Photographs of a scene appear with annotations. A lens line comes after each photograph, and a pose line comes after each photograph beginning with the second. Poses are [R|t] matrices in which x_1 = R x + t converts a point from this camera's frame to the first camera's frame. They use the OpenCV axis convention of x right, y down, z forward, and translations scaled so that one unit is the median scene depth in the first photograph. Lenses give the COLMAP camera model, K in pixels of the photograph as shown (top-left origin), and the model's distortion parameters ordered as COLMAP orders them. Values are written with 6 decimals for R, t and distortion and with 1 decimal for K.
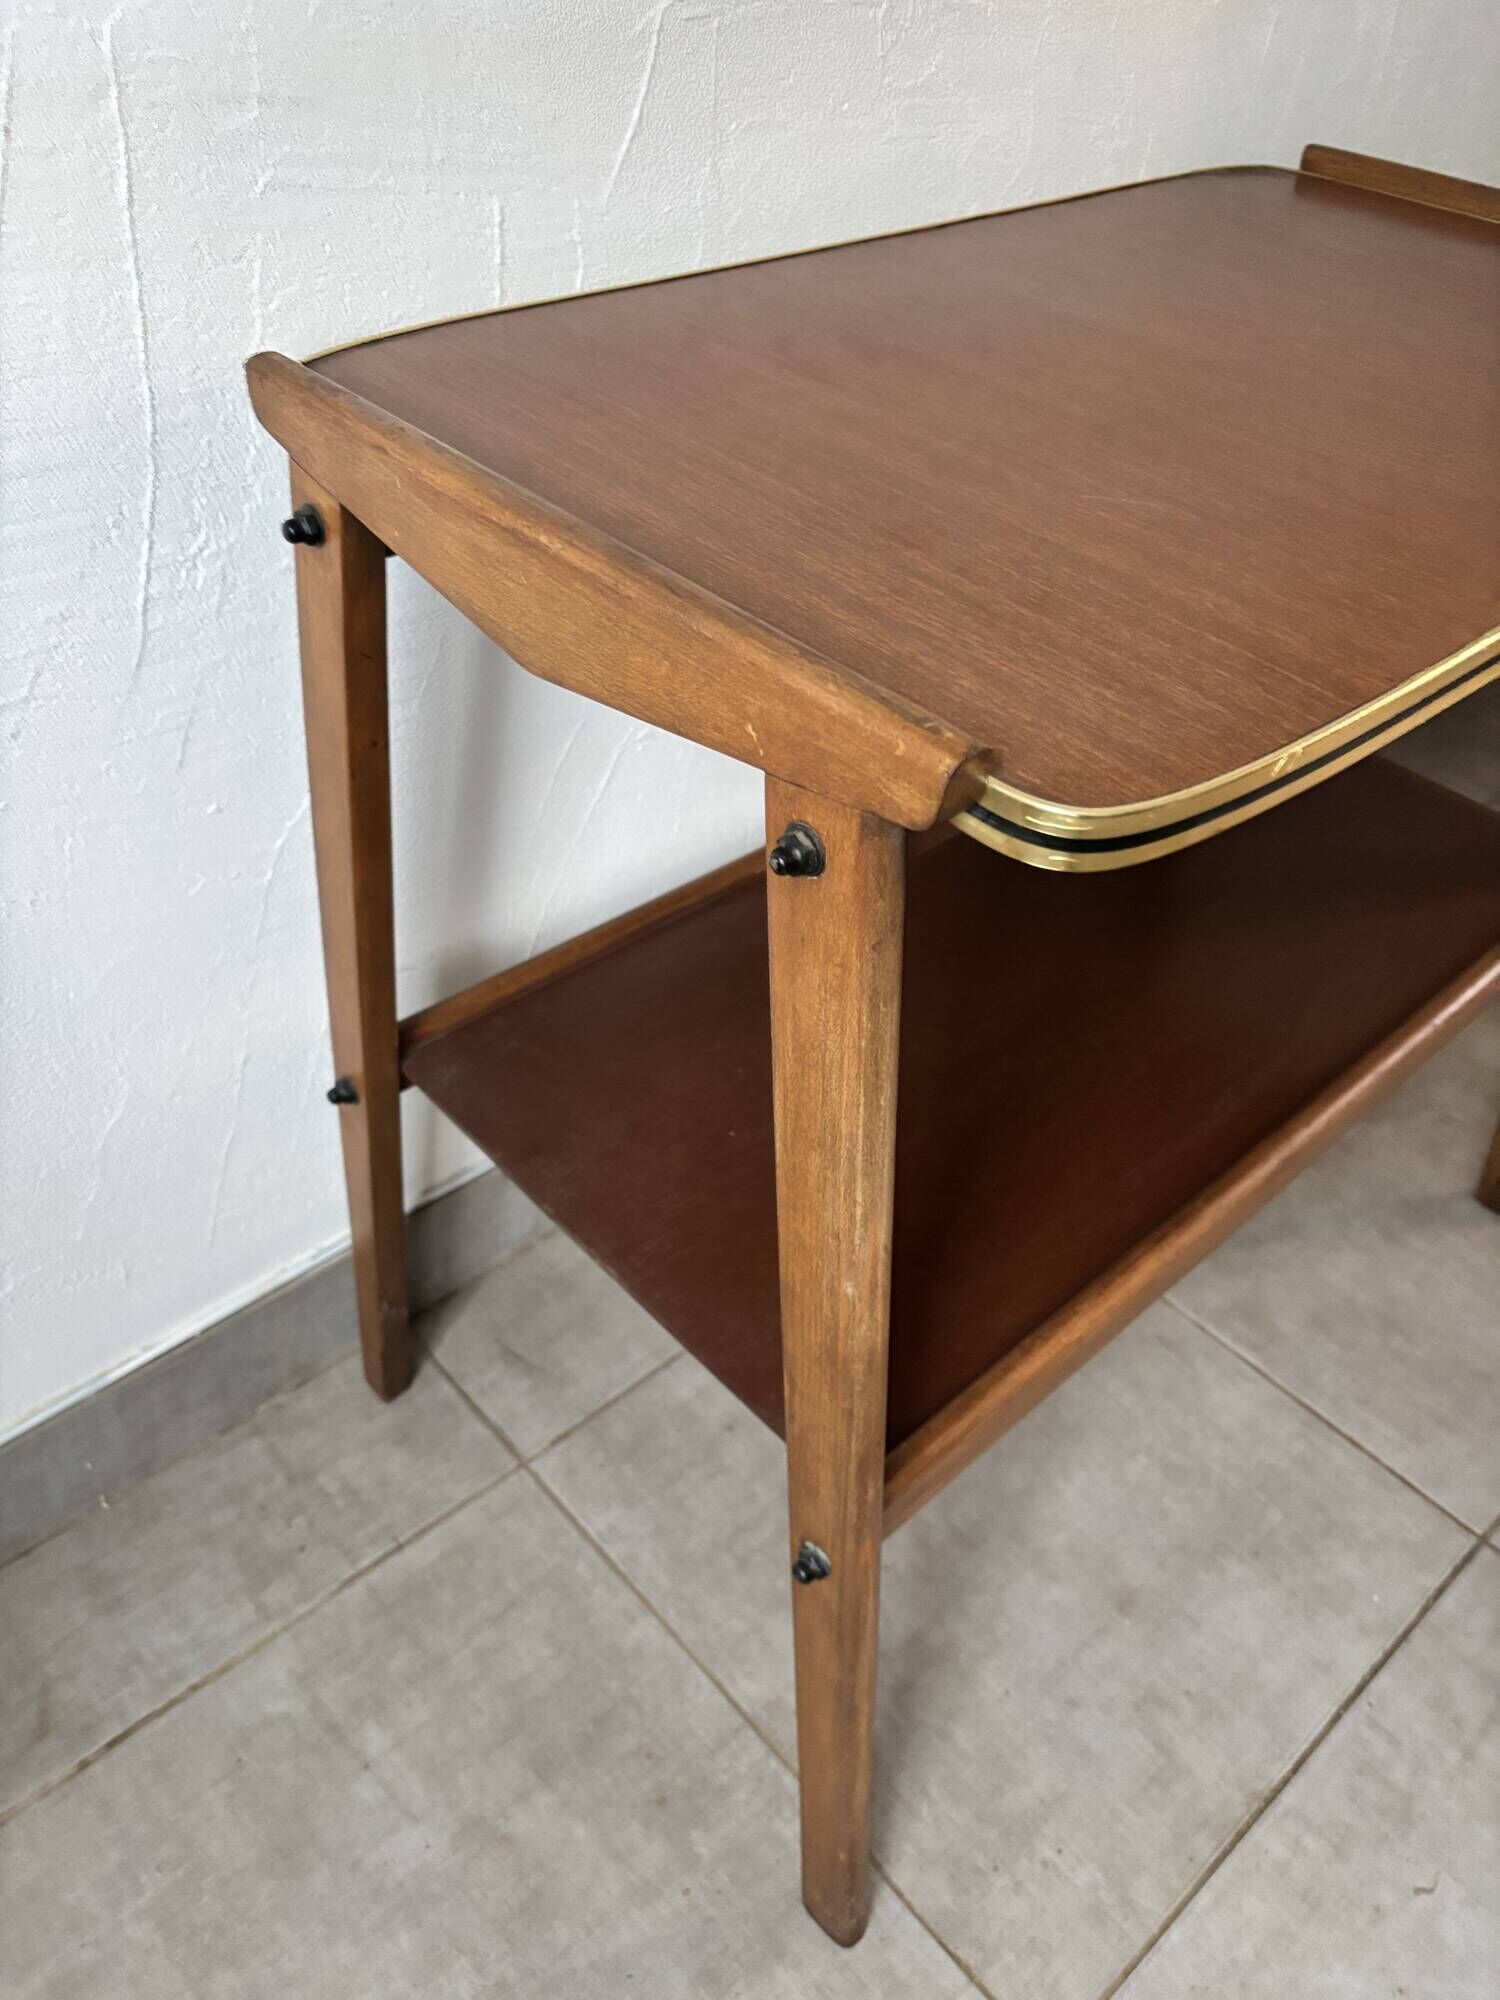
lens RADIAL K [[1515.8, 0, 727.5], [0, 1515.8, 990.2], [0, 0, 1]] dist [0.010631, -0.001292]
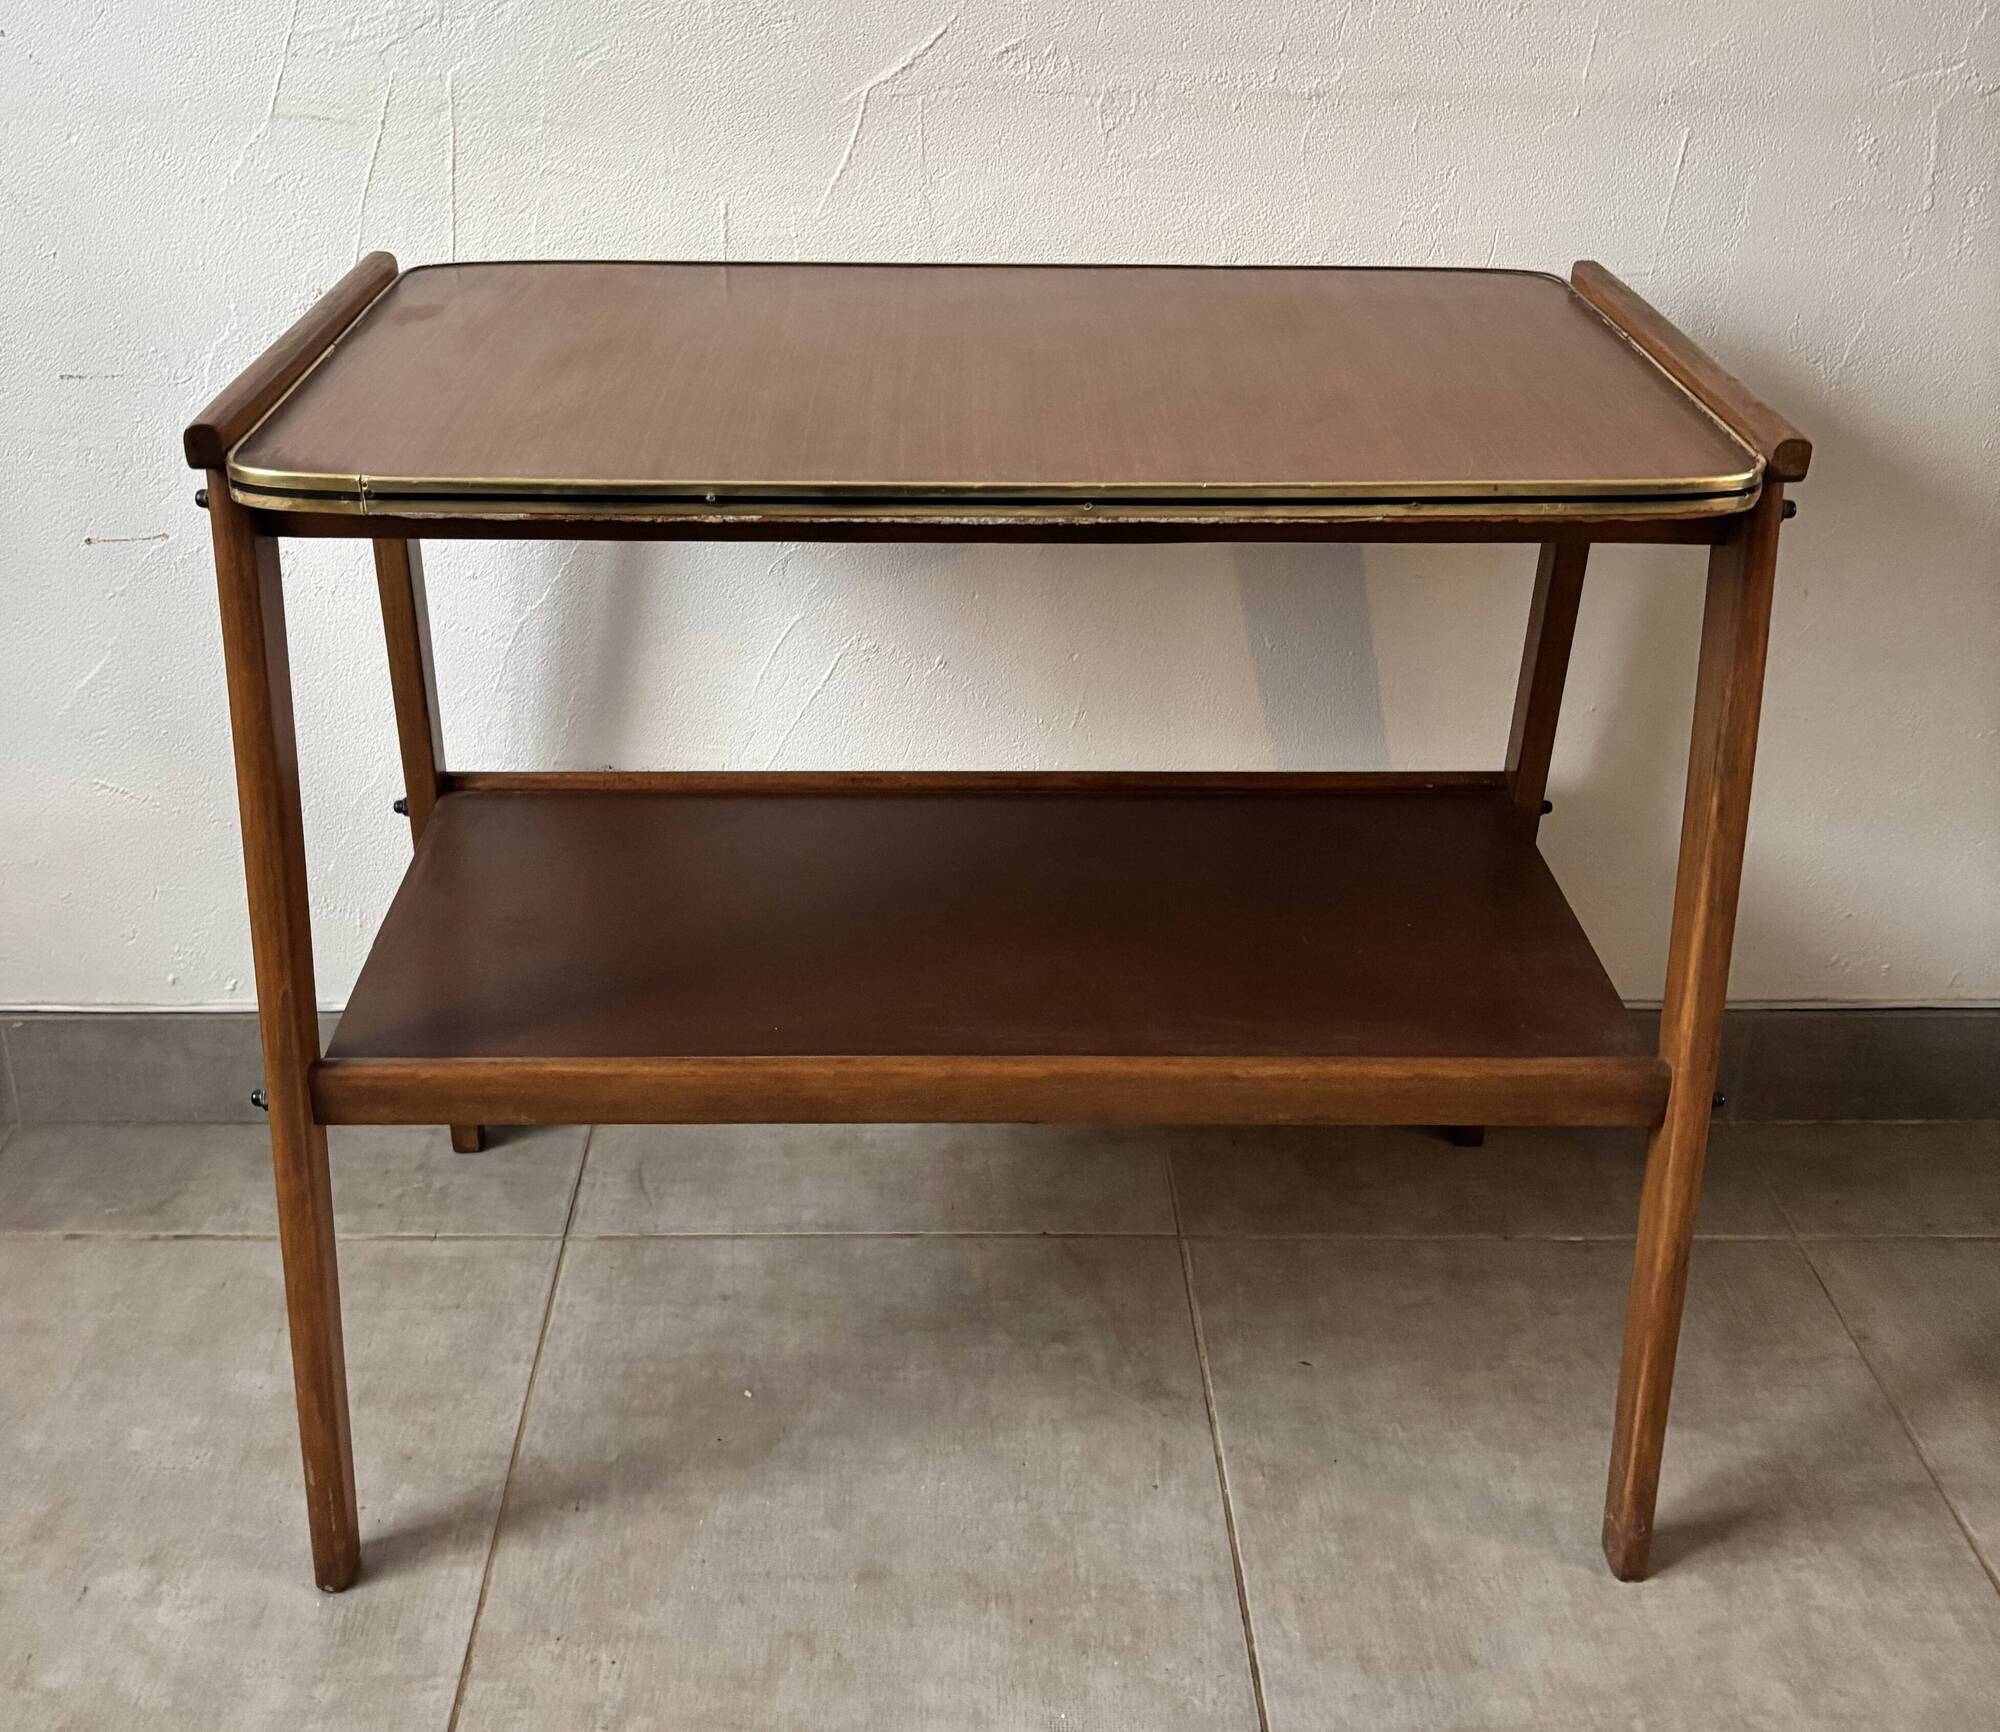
lens RADIAL K [[2188.9, 0, 918.9], [0, 2188.9, 769.6], [0, 0, 1]] dist [0.004973, 0.018742]
pose [[0.745500, 0.239810, -0.621868, 1.106126], [-0.398670, 0.908158, -0.127717, 0.118881], [0.534127, 0.343134, 0.772637, -0.234249]]
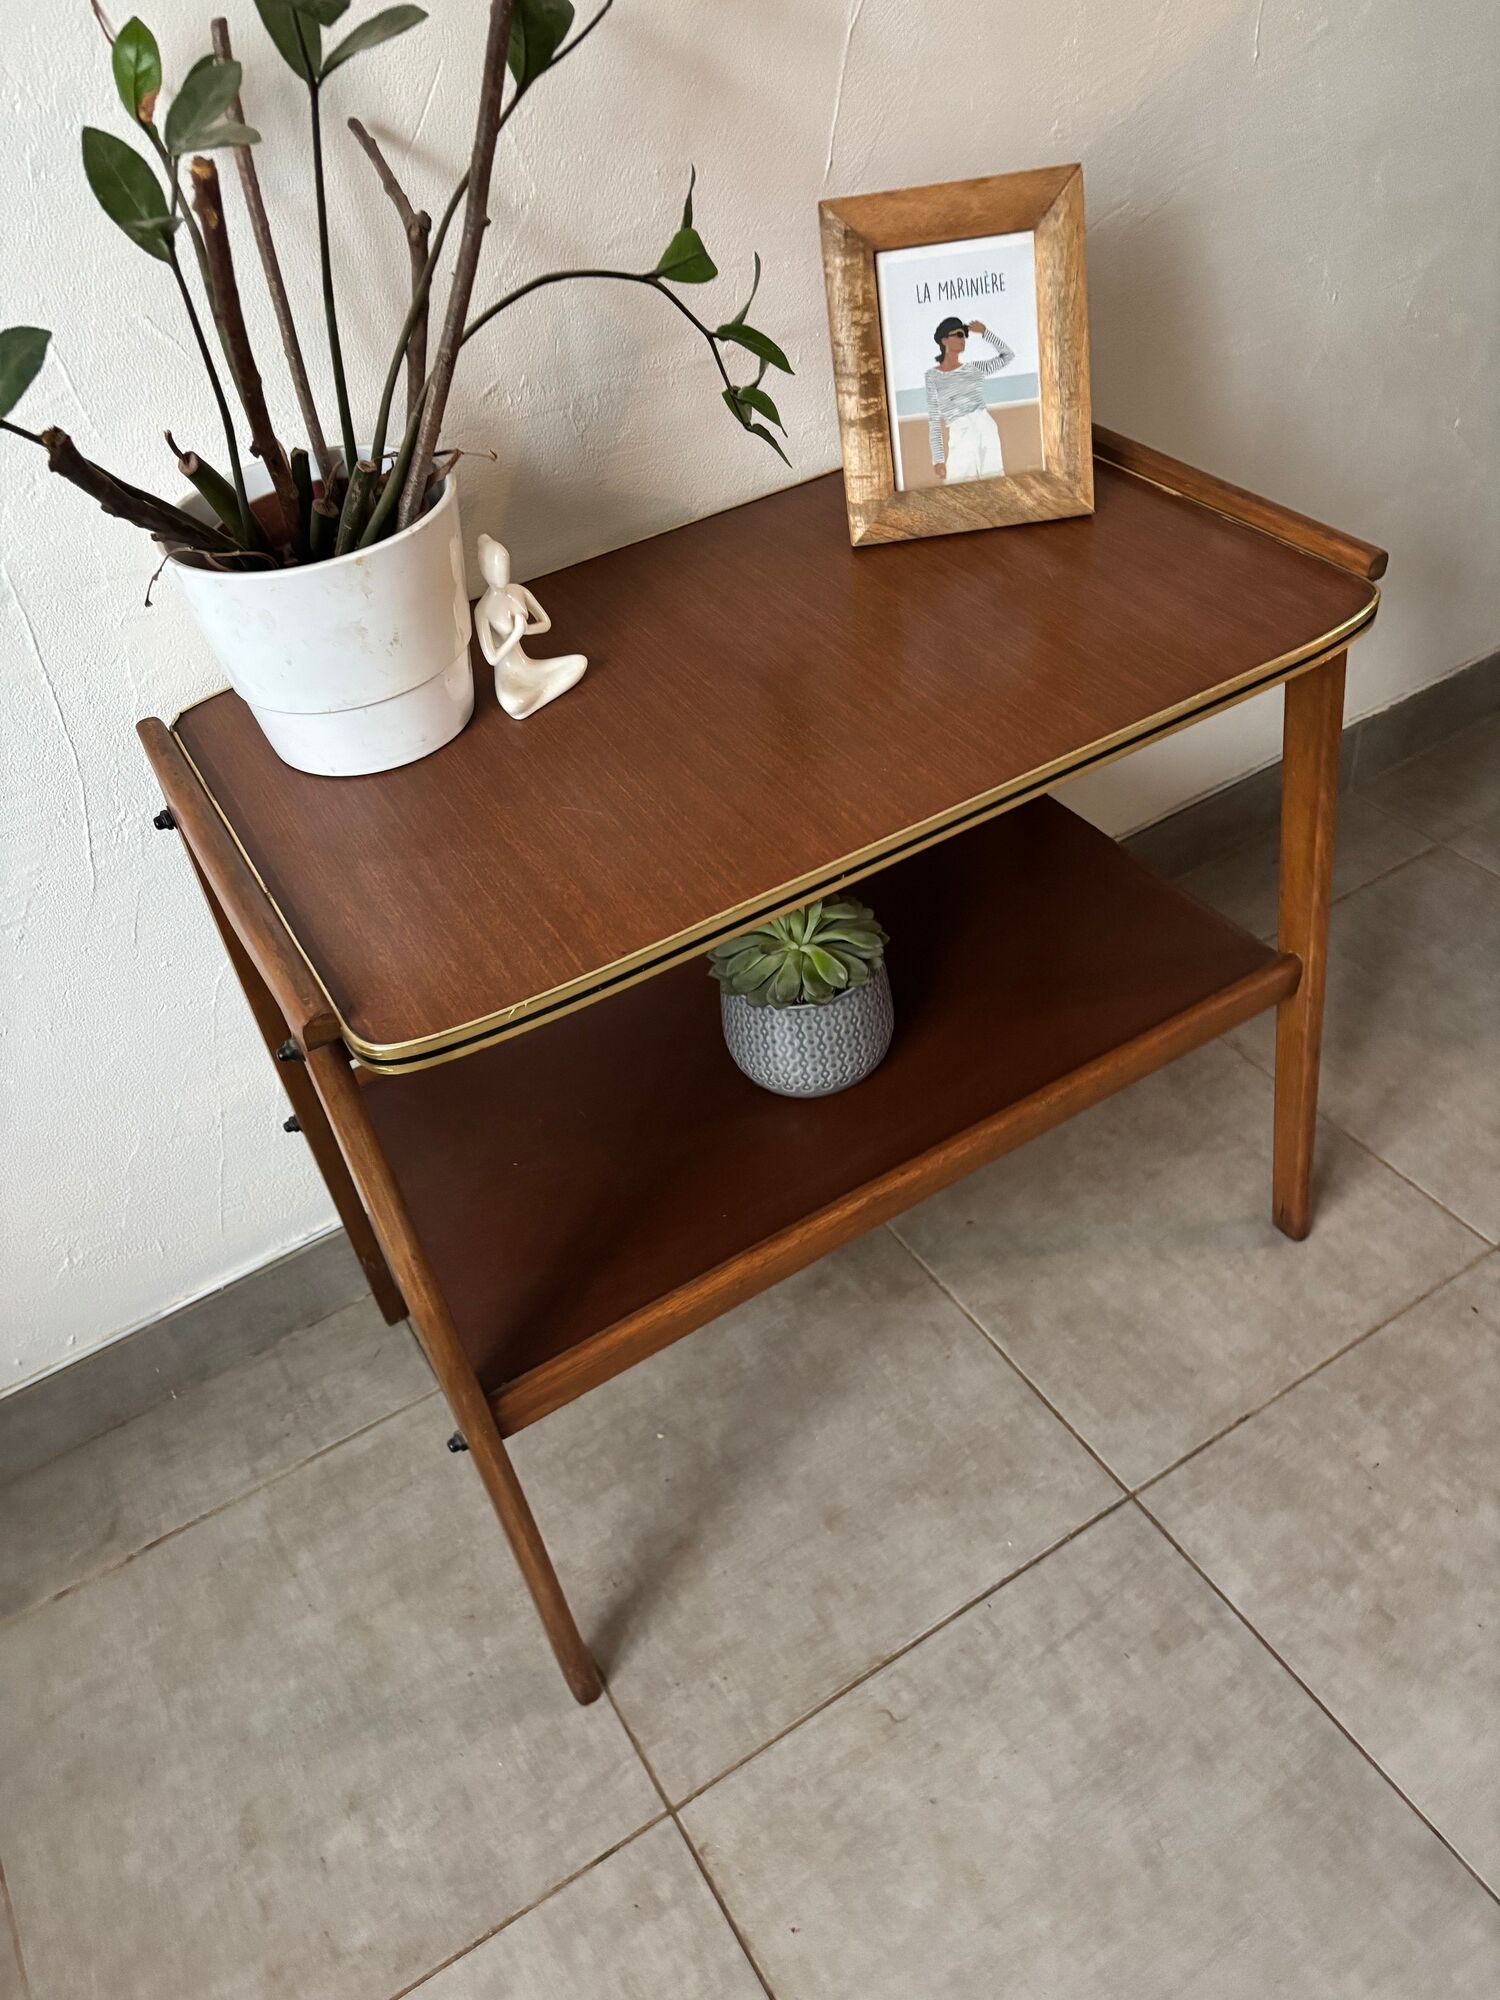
lens RADIAL K [[1504.8, 0, 750.2], [0, 1504.8, 989.1], [0, 0, 1]] dist [0.004368, 0.010495]
pose [[0.971460, 0.003551, -0.237178, 0.553732], [0.004726, 0.999400, 0.034317, -0.127605], [0.237157, -0.034458, 0.970860, -0.337416]]
